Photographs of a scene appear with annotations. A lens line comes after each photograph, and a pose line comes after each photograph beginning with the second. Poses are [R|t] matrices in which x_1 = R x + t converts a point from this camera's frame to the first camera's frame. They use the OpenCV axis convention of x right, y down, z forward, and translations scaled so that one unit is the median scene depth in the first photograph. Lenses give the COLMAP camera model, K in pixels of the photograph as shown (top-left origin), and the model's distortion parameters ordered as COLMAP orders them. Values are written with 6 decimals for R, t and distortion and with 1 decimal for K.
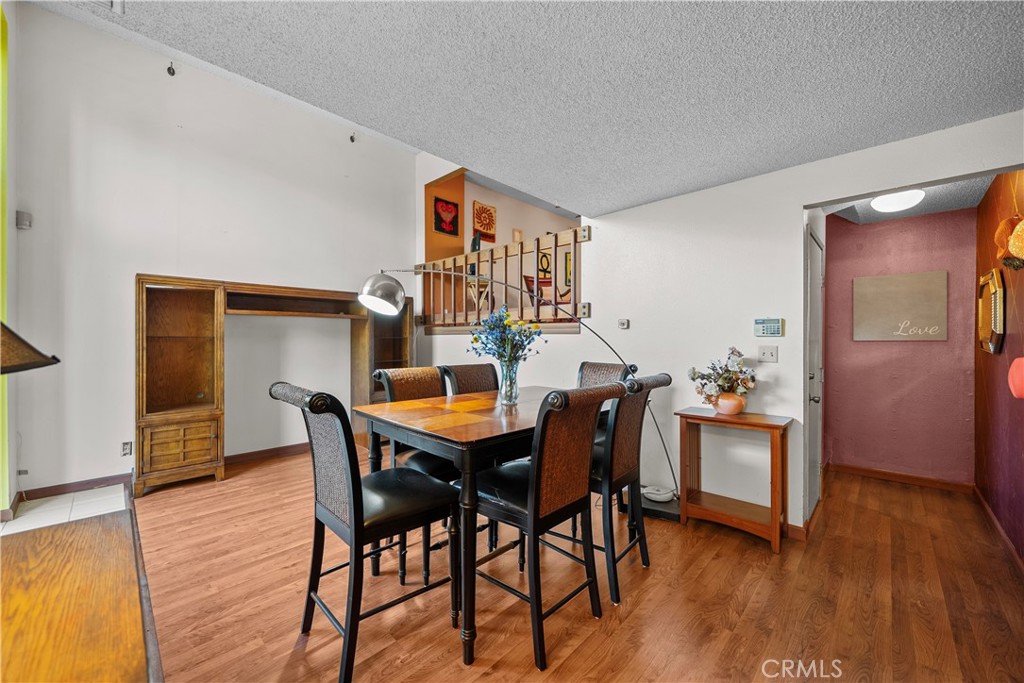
lens RADIAL K [[391.1, 0, 512.0], [0, 391.1, 341.5], [0, 0, 1]] dist [-0.000101, -0.000064]
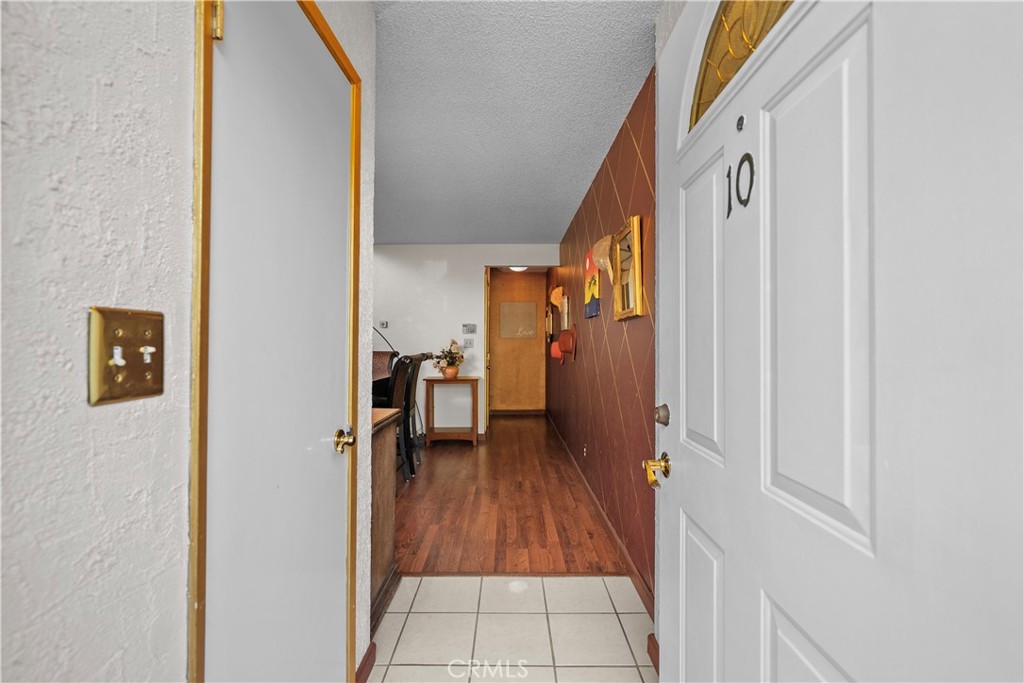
lens RADIAL K [[399.3, 0, 508.4], [0, 399.3, 340.0], [0, 0, 1]] dist [-0.002743, -0.000204]
pose [[0.724922, 0.005742, 0.688807, -0.483476], [0.003484, 0.999922, -0.012002, 0.039027], [-0.688823, 0.011100, 0.724845, -0.464952]]
